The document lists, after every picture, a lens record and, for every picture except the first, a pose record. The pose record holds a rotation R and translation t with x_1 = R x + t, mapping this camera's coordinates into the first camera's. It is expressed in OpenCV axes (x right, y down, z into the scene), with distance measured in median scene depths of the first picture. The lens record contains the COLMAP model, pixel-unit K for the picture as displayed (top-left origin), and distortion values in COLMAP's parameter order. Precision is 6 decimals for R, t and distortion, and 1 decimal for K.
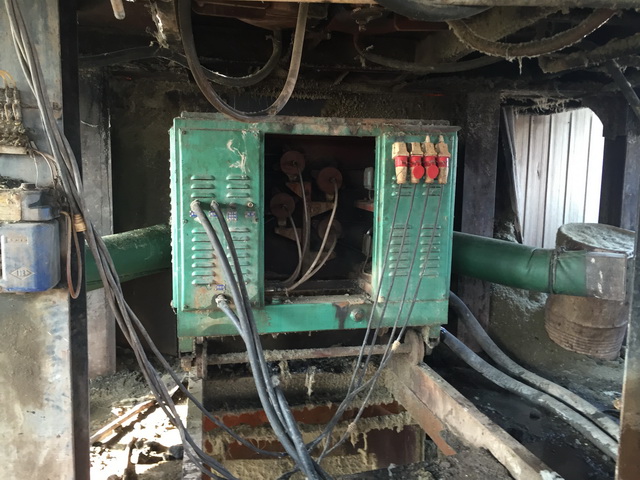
lens RADIAL K [[544.0, 0, 319.3], [0, 544.0, 242.5], [0, 0, 1]] dist [0.081616, -0.098248]
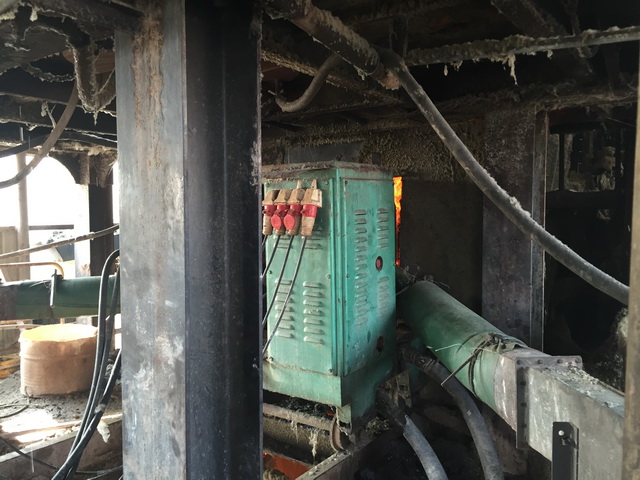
lens RADIAL K [[544.0, 0, 320.5], [0, 544.0, 238.7], [0, 0, 1]] dist [0.081616, -0.098248]
pose [[0.667276, 0.024252, -0.744416, 0.871036], [-0.077527, 0.996302, -0.037036, -0.072728], [0.740765, 0.082426, 0.666688, 0.446020]]
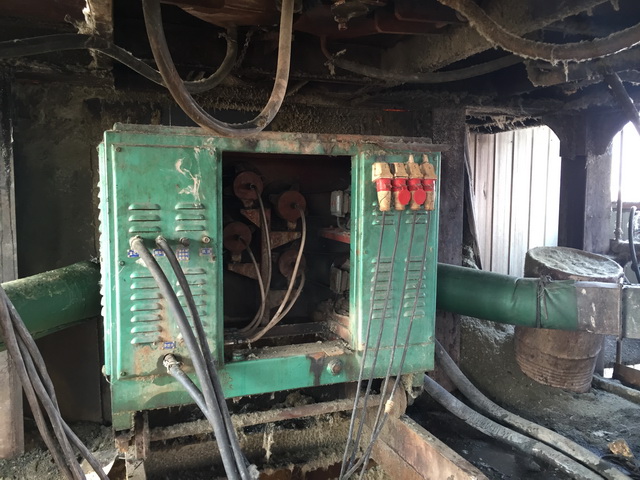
lens RADIAL K [[544.0, 0, 319.0], [0, 544.0, 243.1], [0, 0, 1]] dist [0.081616, -0.098248]
pose [[0.987182, -0.021641, 0.158122, -0.084873], [0.026240, 0.999290, -0.027052, -0.036239], [-0.157424, 0.030854, 0.987049, 0.173469]]
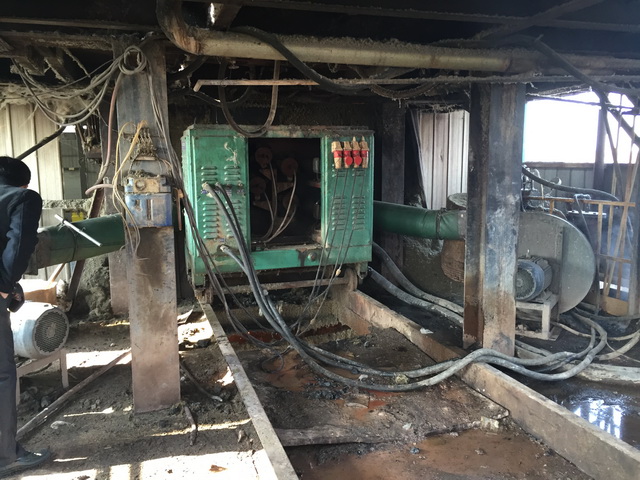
lens RADIAL K [[544.0, 0, 318.4], [0, 544.0, 238.3], [0, 0, 1]] dist [0.081616, -0.098248]
pose [[0.993774, -0.037052, 0.105072, -0.071730], [0.034668, 0.999100, 0.024429, 0.046876], [-0.105882, -0.020634, 0.994165, -0.507823]]
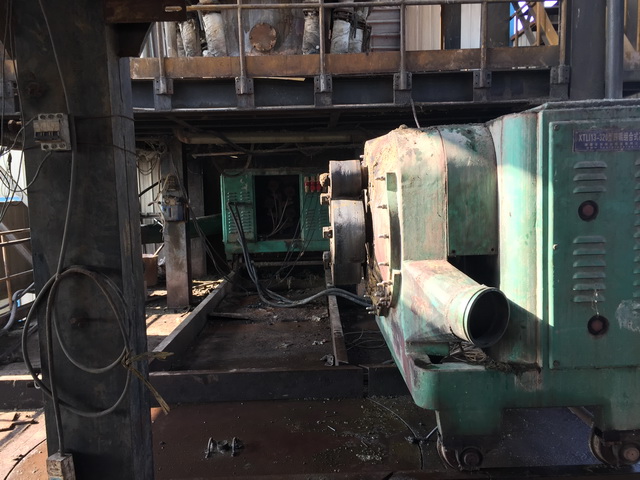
lens RADIAL K [[544.0, 0, 318.4], [0, 544.0, 243.9], [0, 0, 1]] dist [0.081616, -0.098248]
pose [[0.979308, -0.013654, -0.201916, 0.698501], [0.011195, 0.999849, -0.013316, 0.162414], [0.202067, 0.010780, 0.979312, -1.455656]]
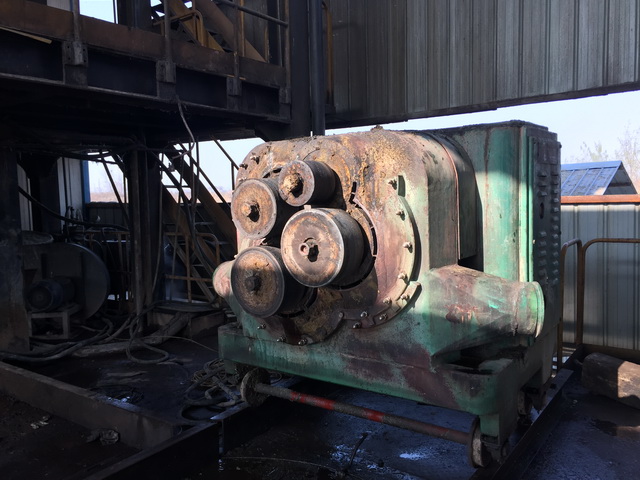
lens RADIAL K [[544.0, 0, 317.6], [0, 544.0, 241.2], [0, 0, 1]] dist [0.081616, -0.098248]
pose [[0.742668, -0.086197, 0.664089, 0.071313], [0.110923, 0.993817, 0.004947, 0.120032], [-0.660409, 0.069989, 0.747637, -1.118305]]
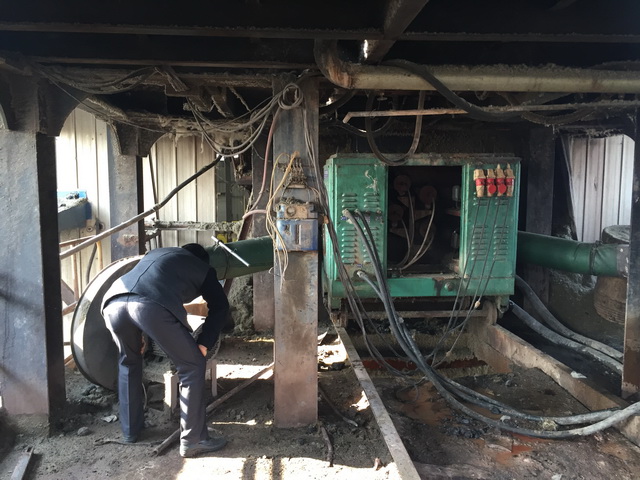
lens RADIAL K [[544.0, 0, 317.8], [0, 544.0, 238.8], [0, 0, 1]] dist [0.081616, -0.098248]
pose [[0.991848, -0.000355, -0.127424, -0.096353], [-0.002927, 0.999669, -0.025561, 0.044006], [0.127391, 0.025726, 0.991519, -0.518469]]
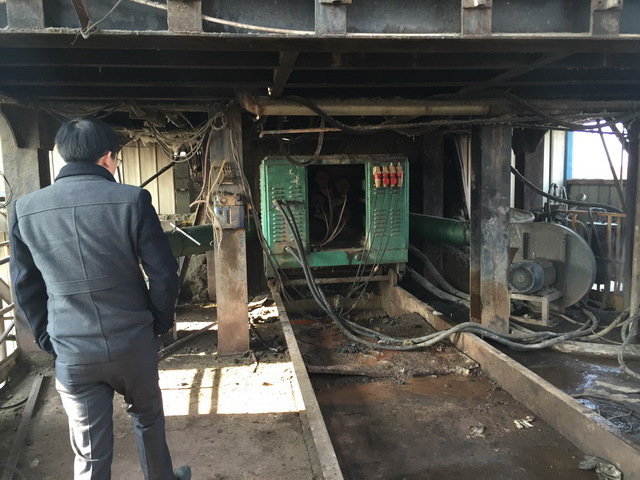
lens RADIAL K [[544.0, 0, 320.0], [0, 544.0, 239.7], [0, 0, 1]] dist [0.081616, -0.098248]
pose [[0.997375, -0.028031, -0.066759, 0.066659], [0.027324, 0.999561, -0.011480, 0.091859], [0.067052, 0.009626, 0.997703, -0.930044]]
